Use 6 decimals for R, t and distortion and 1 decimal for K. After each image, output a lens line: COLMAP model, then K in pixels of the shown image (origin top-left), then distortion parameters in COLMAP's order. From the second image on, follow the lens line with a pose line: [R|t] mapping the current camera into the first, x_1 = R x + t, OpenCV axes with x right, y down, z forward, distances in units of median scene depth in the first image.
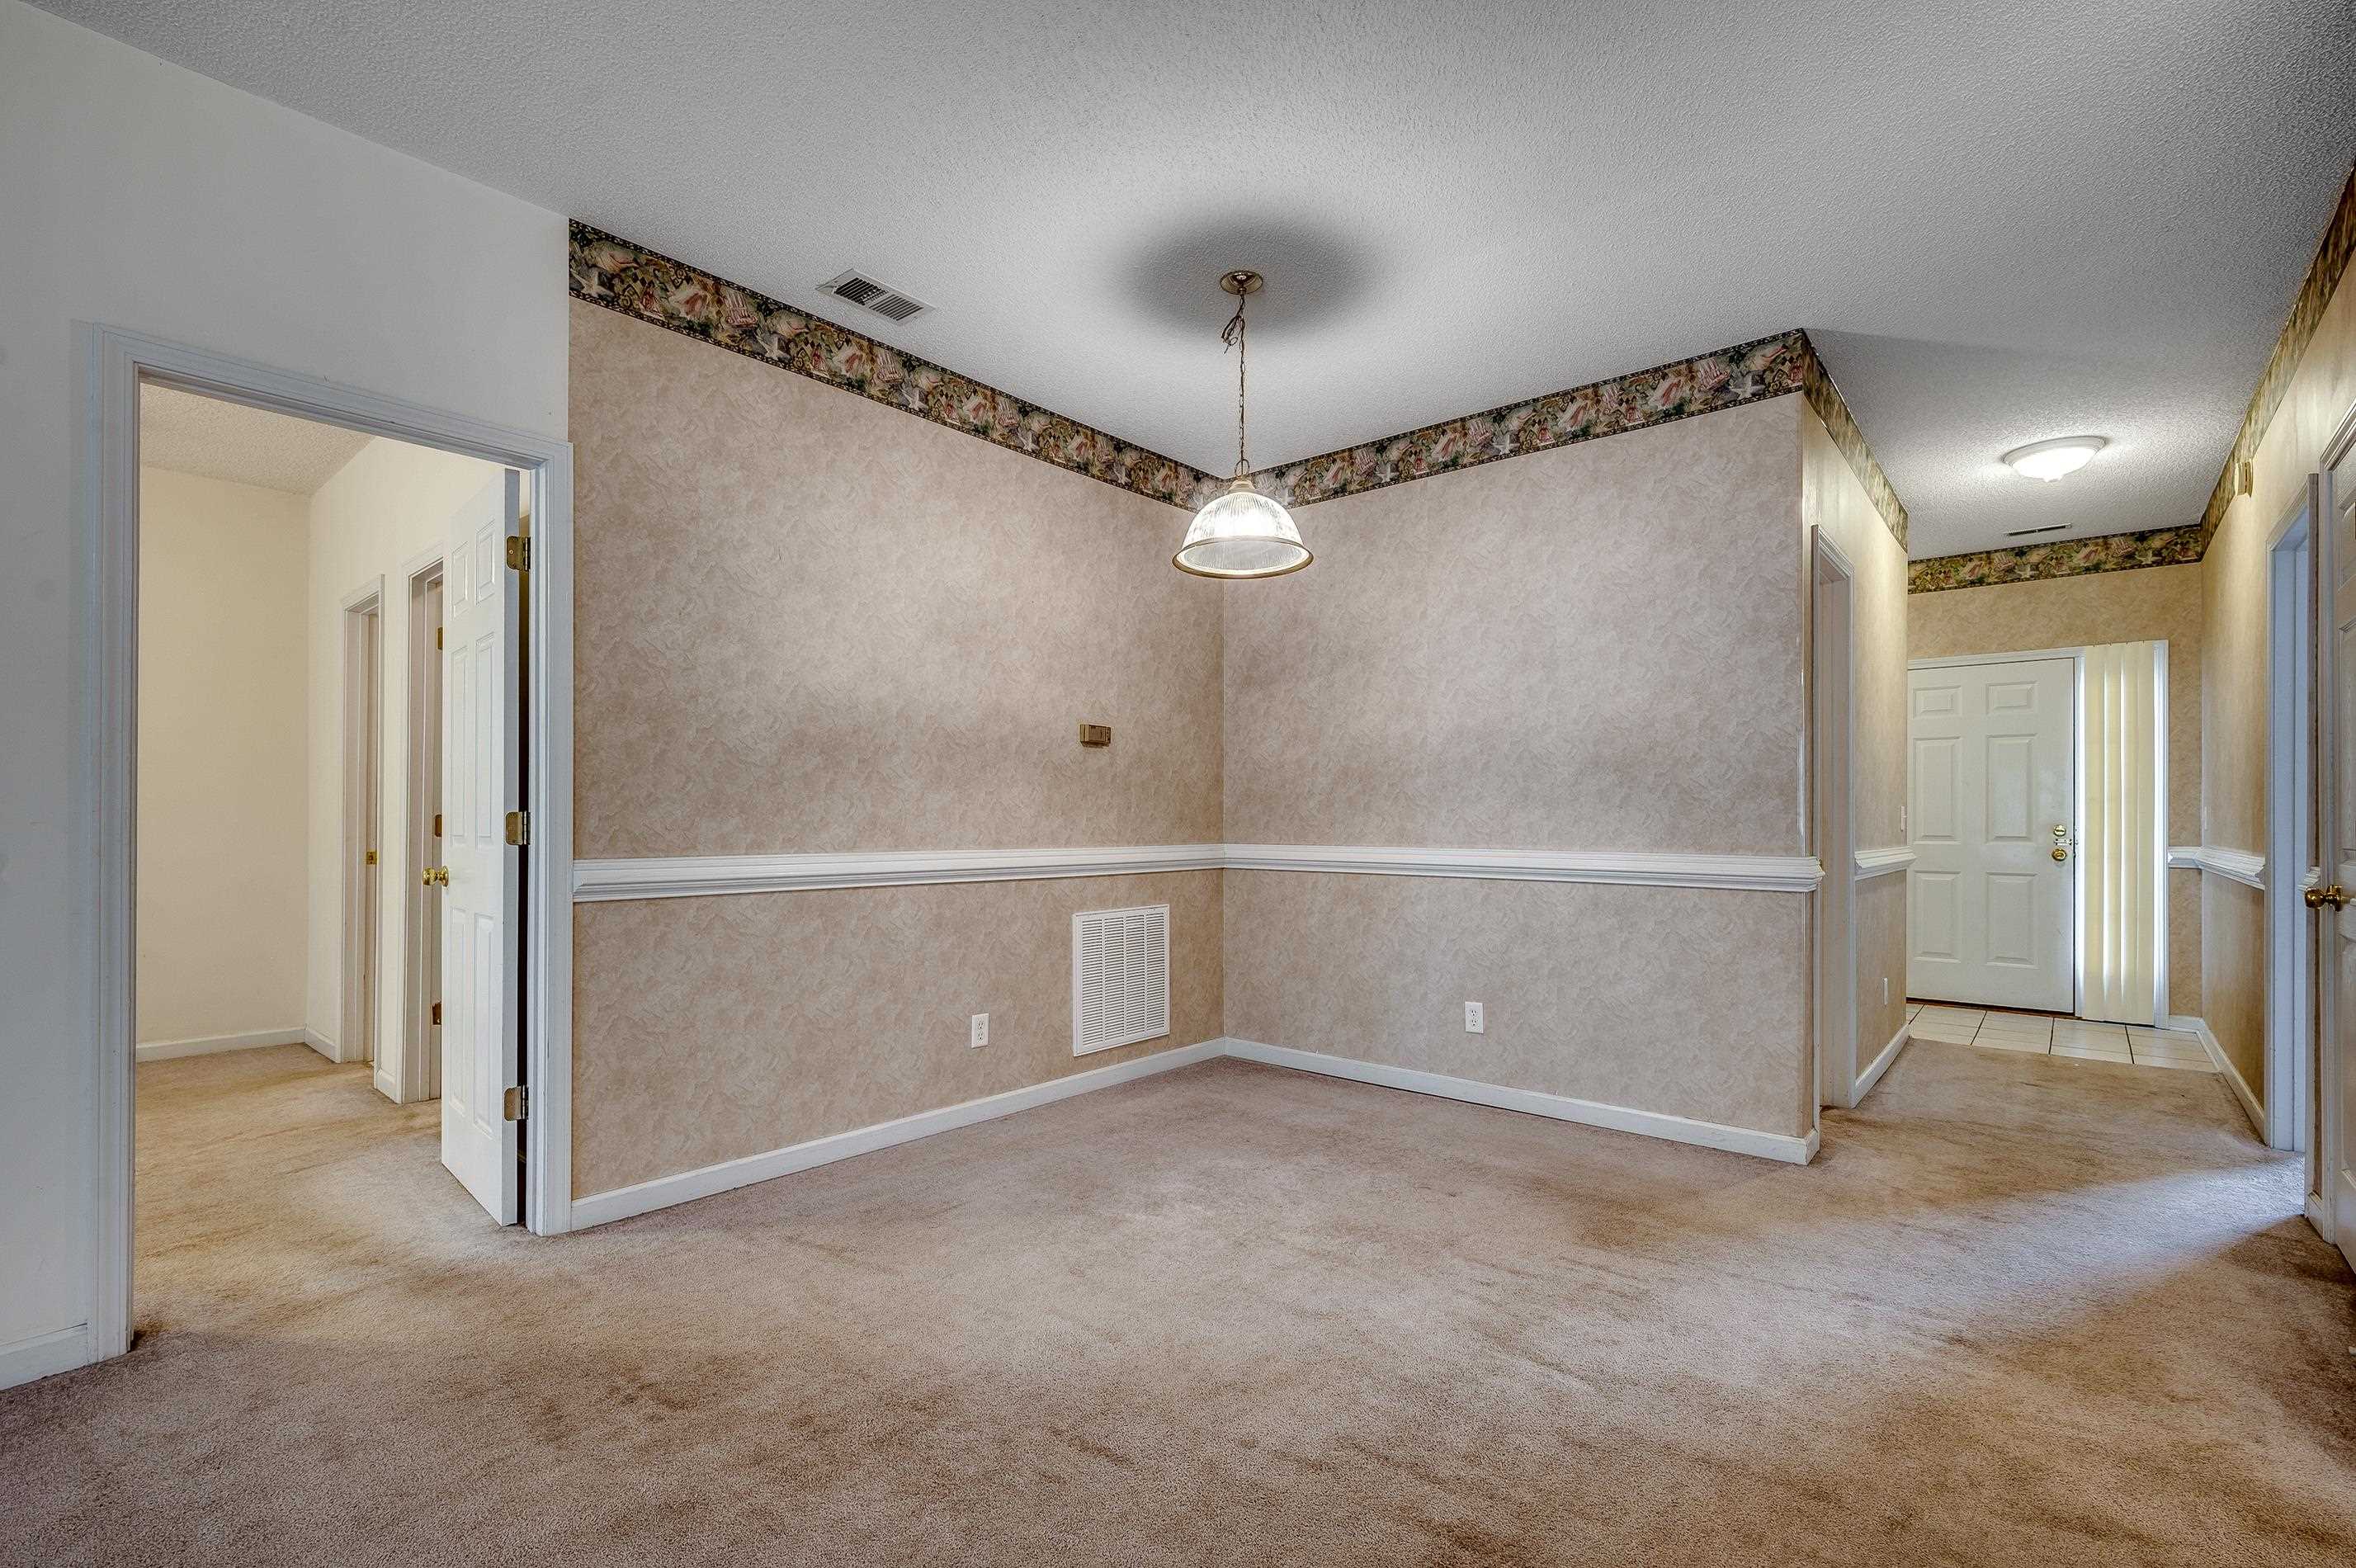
lens RADIAL K [[1047.8, 0, 1185.8], [0, 1047.8, 816.8], [0, 0, 1]] dist [-0.000075, 0.000247]
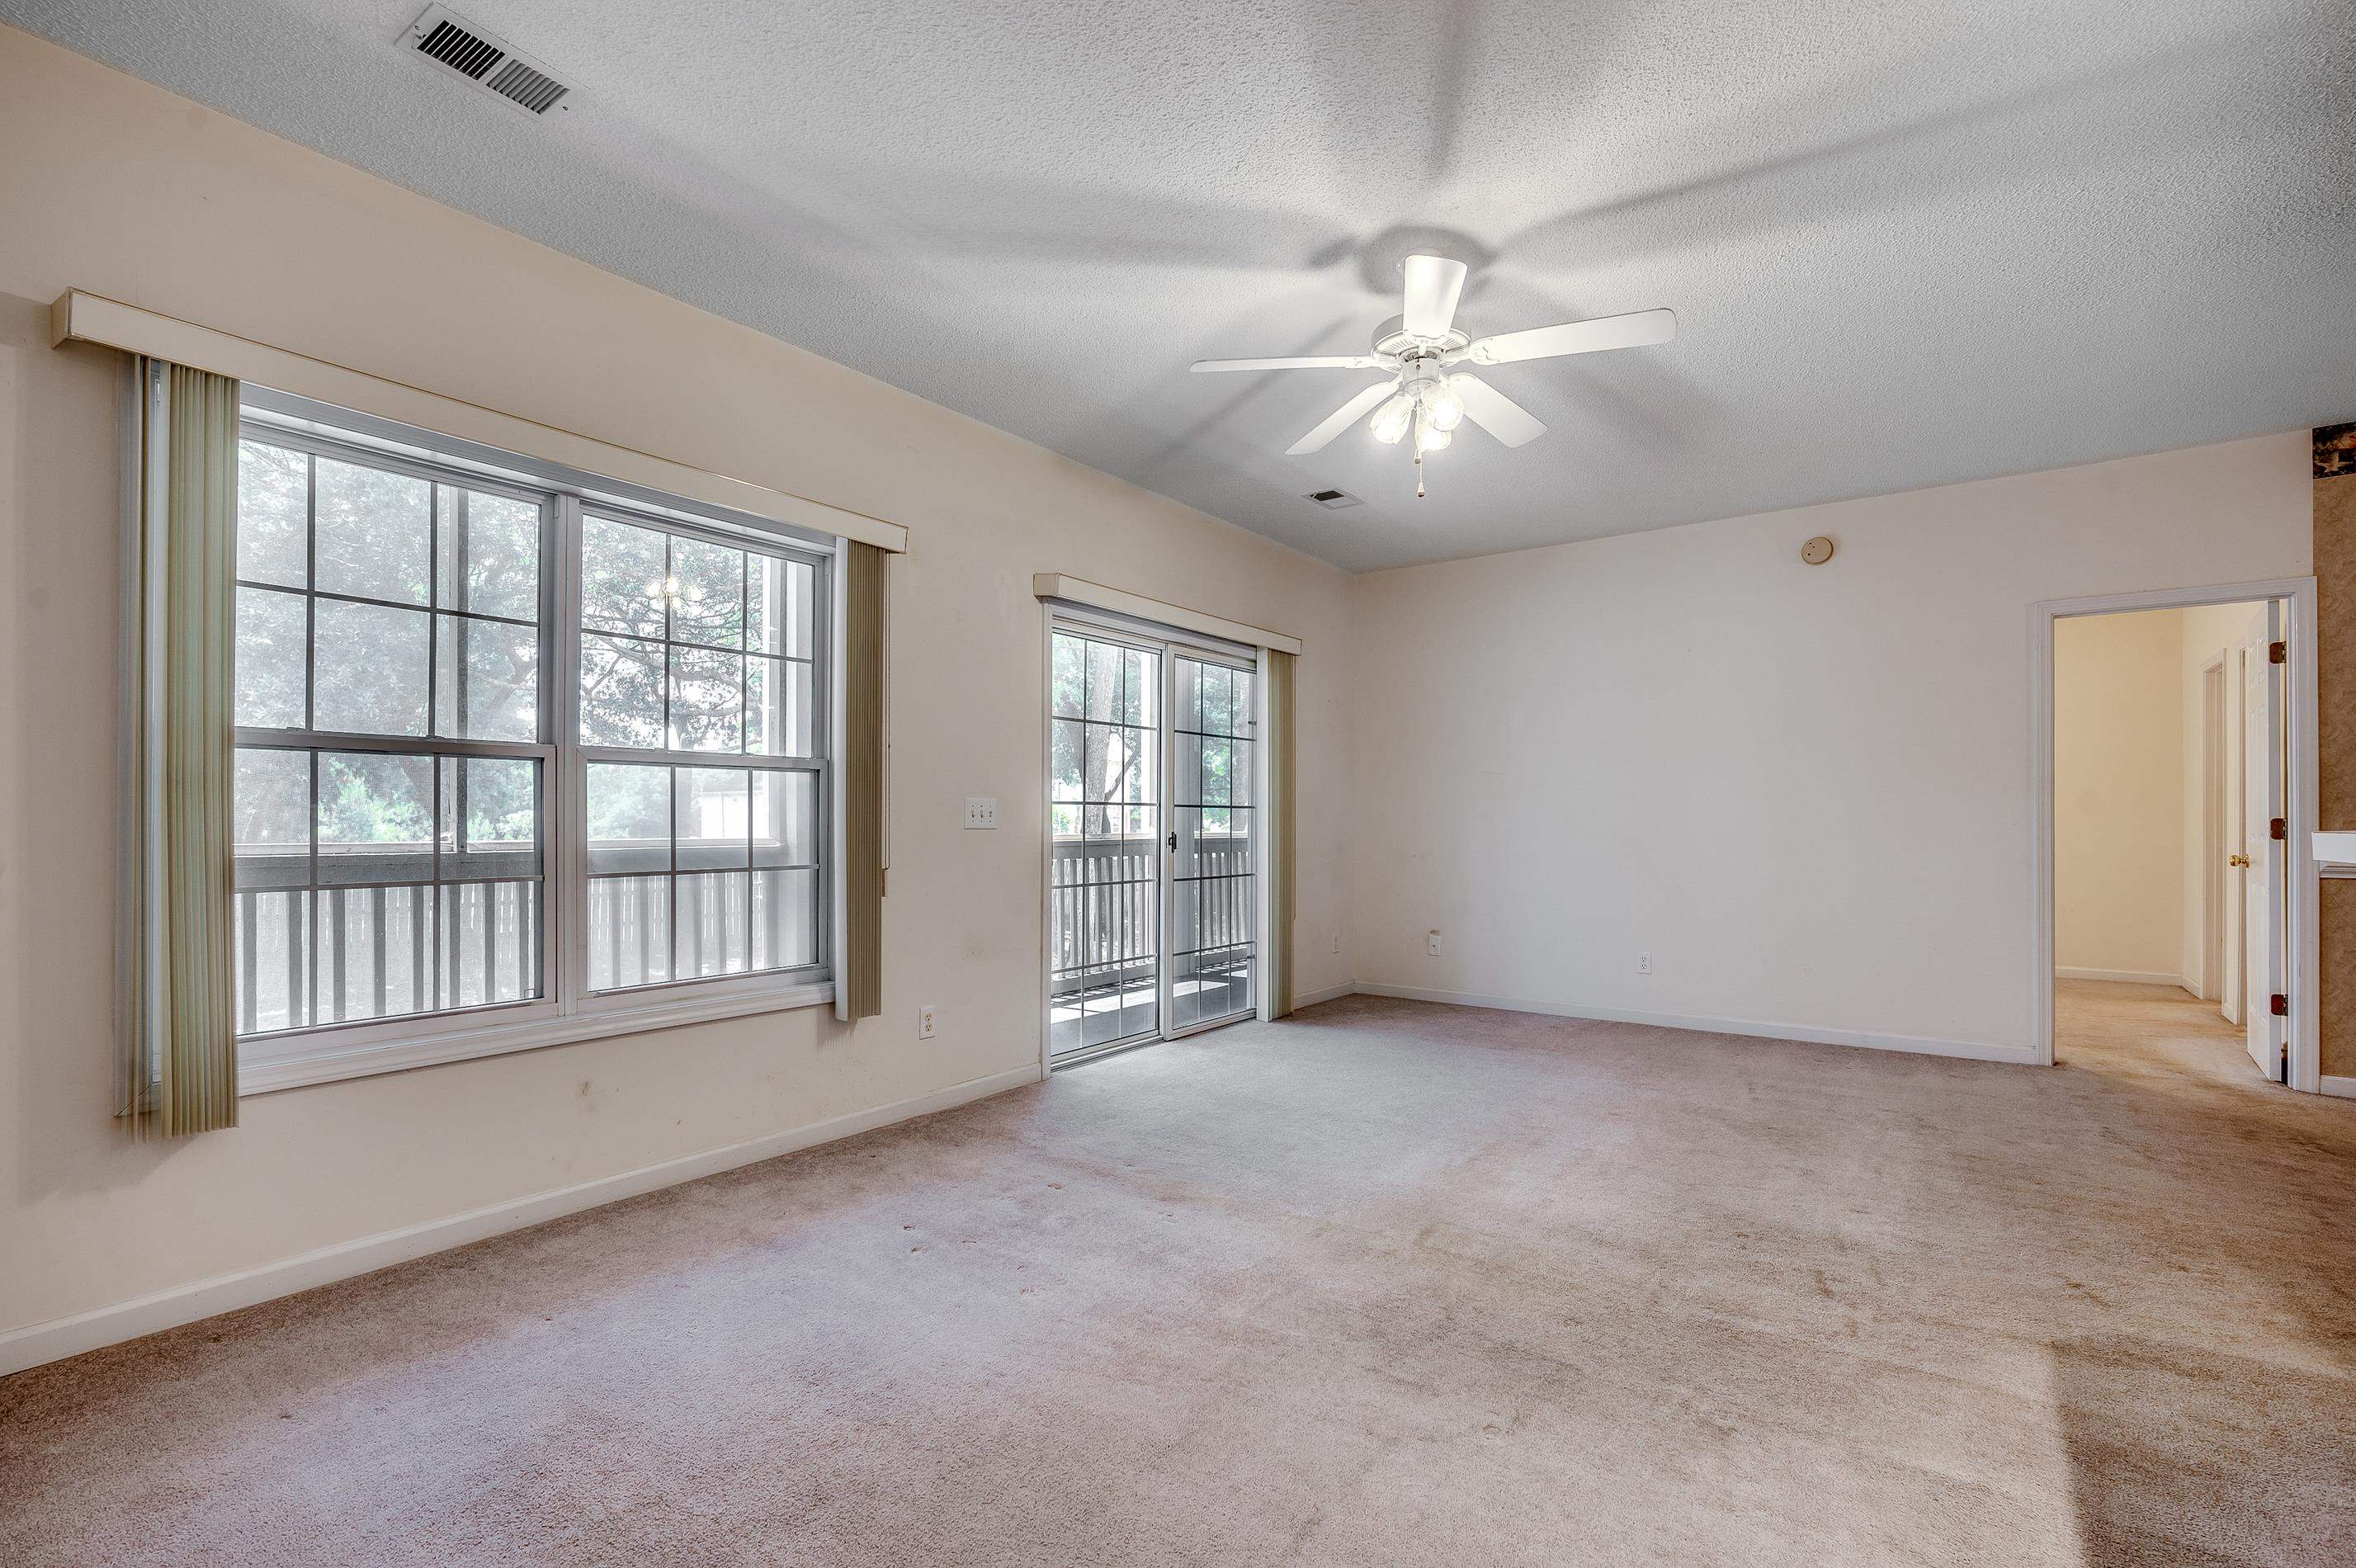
lens RADIAL K [[1047.8, 0, 1185.8], [0, 1047.8, 816.8], [0, 0, 1]] dist [-0.000075, 0.000247]
pose [[0.073944, -0.005929, -0.997245, 0.605061], [0.002238, 0.999981, -0.005780, -0.001221], [0.997260, -0.001805, 0.073955, -0.560812]]
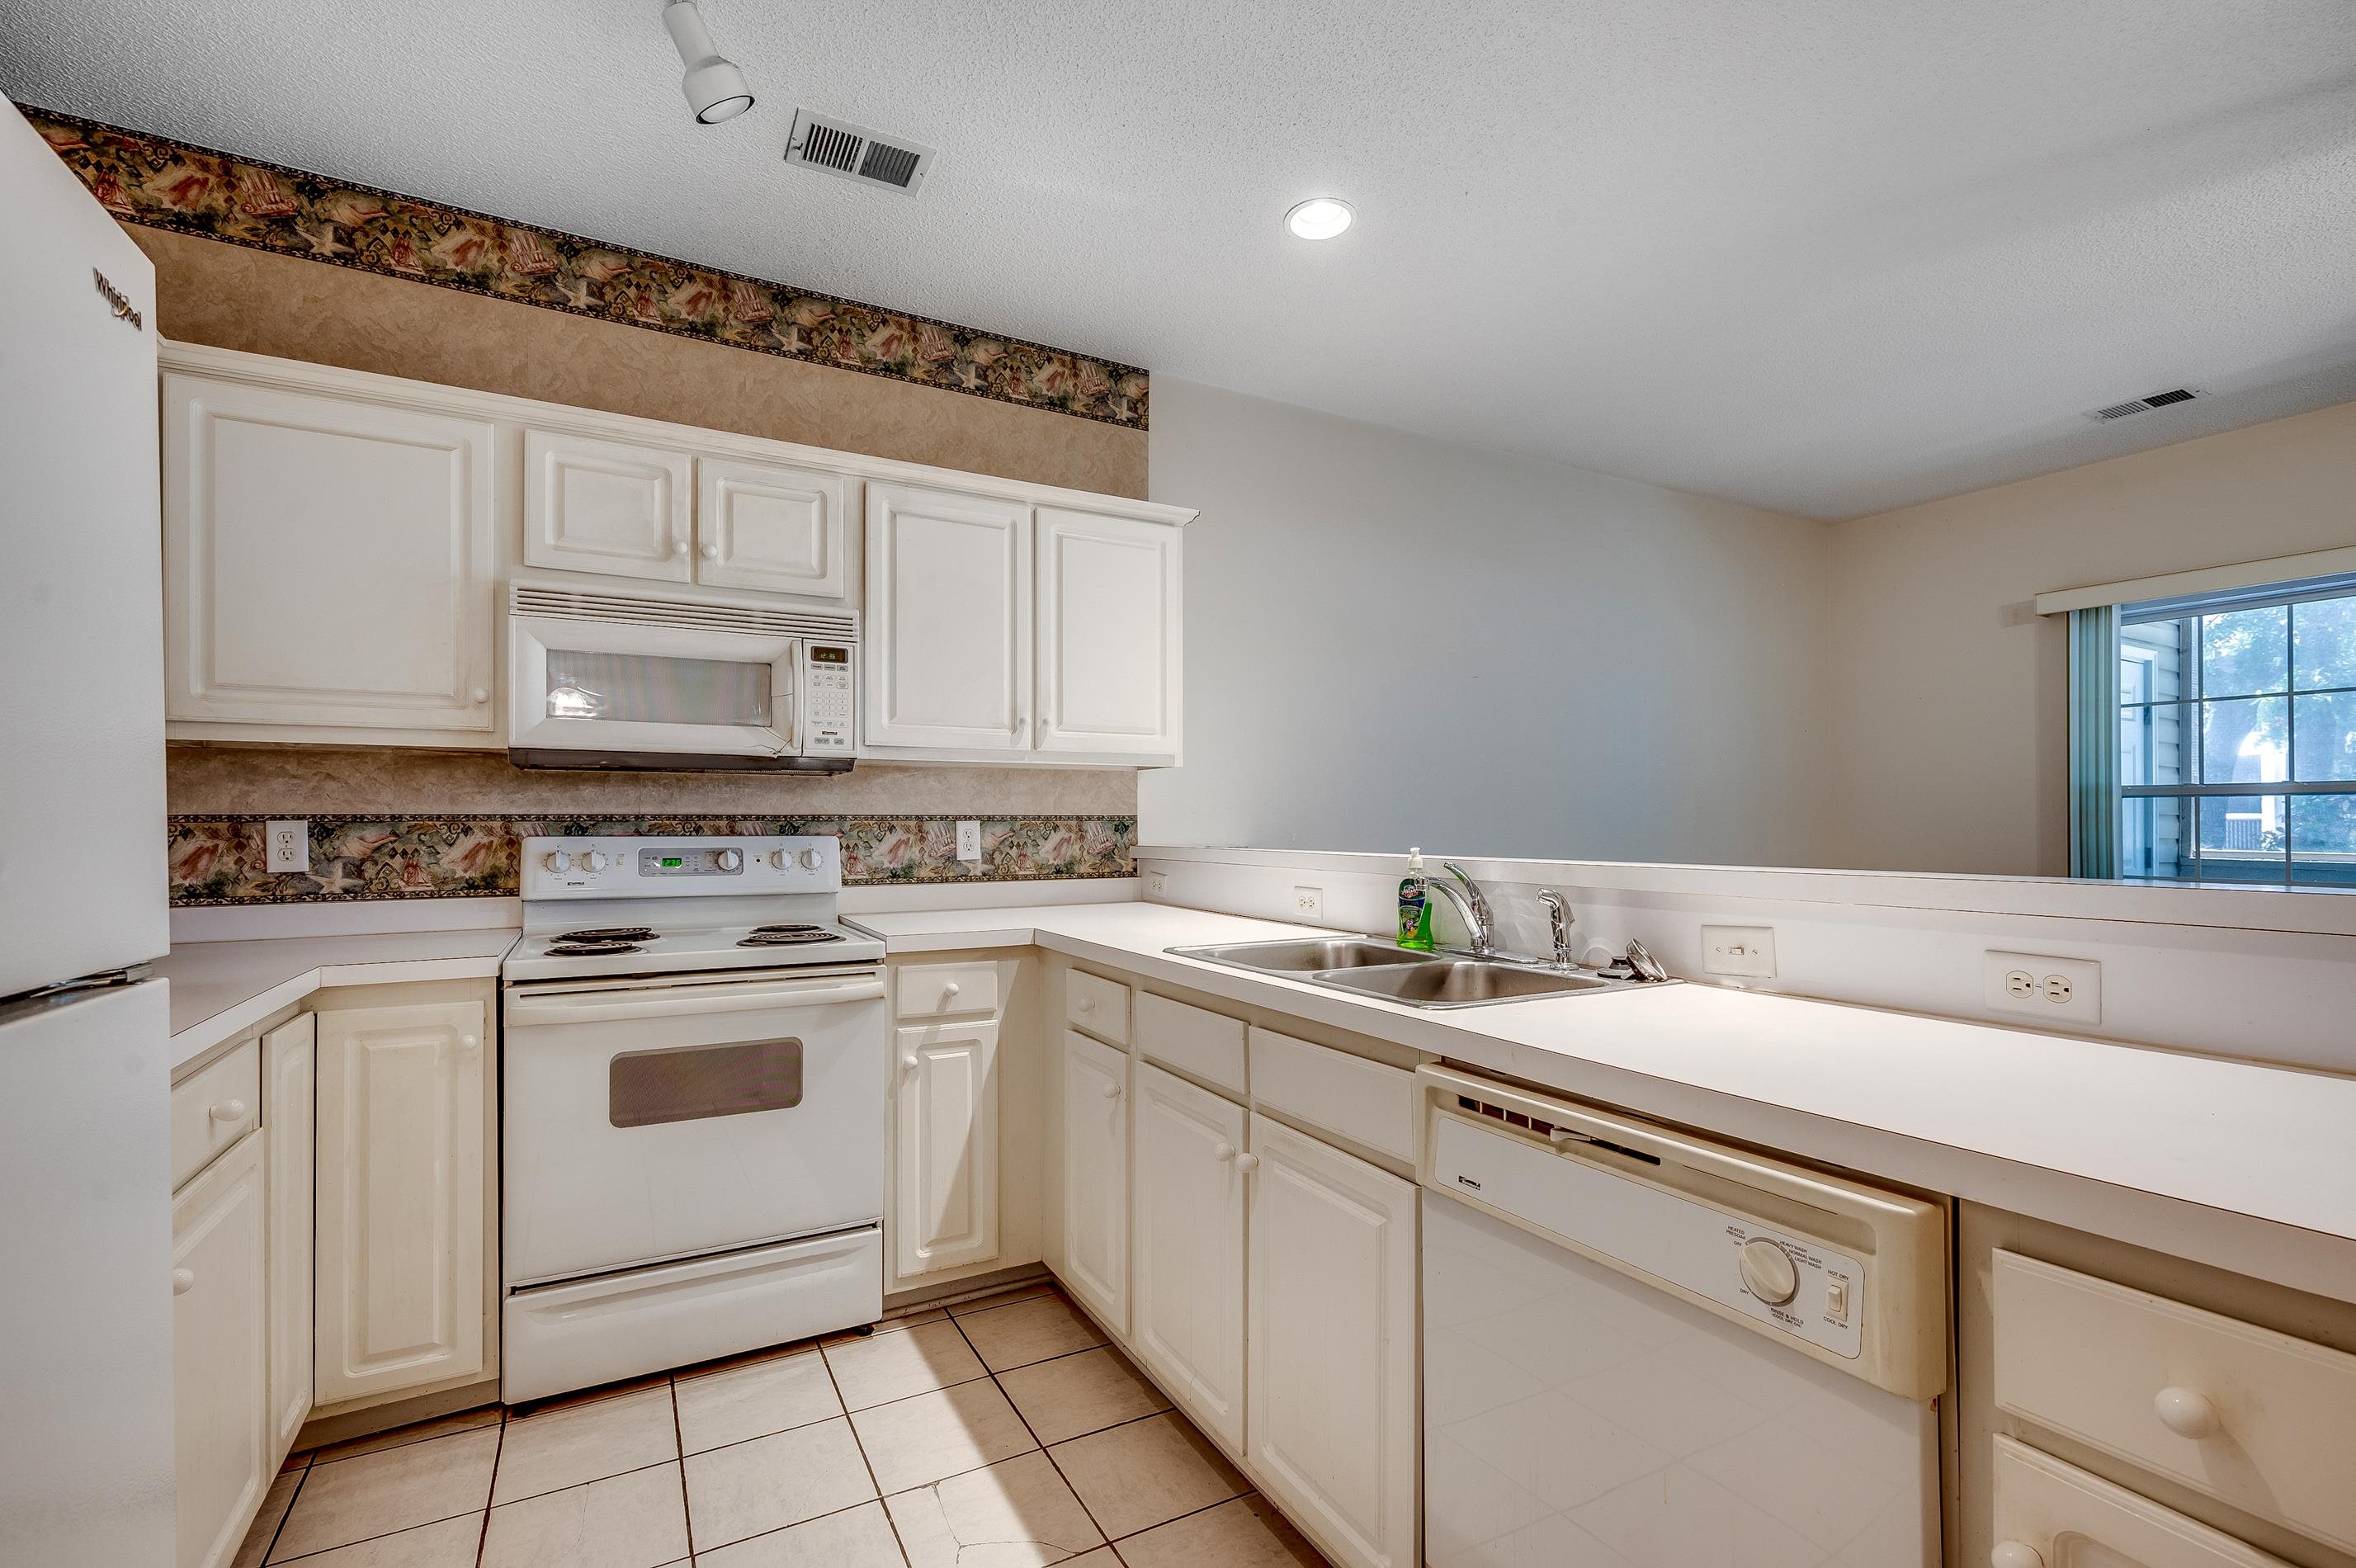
lens RADIAL K [[1051.1, 0, 1182.0], [0, 1051.1, 823.5], [0, 0, 1]] dist [-0.001173, -0.000308]
pose [[-0.936586, -0.001278, 0.350435, 0.511014], [-0.001718, 0.999998, -0.000944, -0.015821], [-0.350434, -0.001487, -0.936586, 0.379330]]
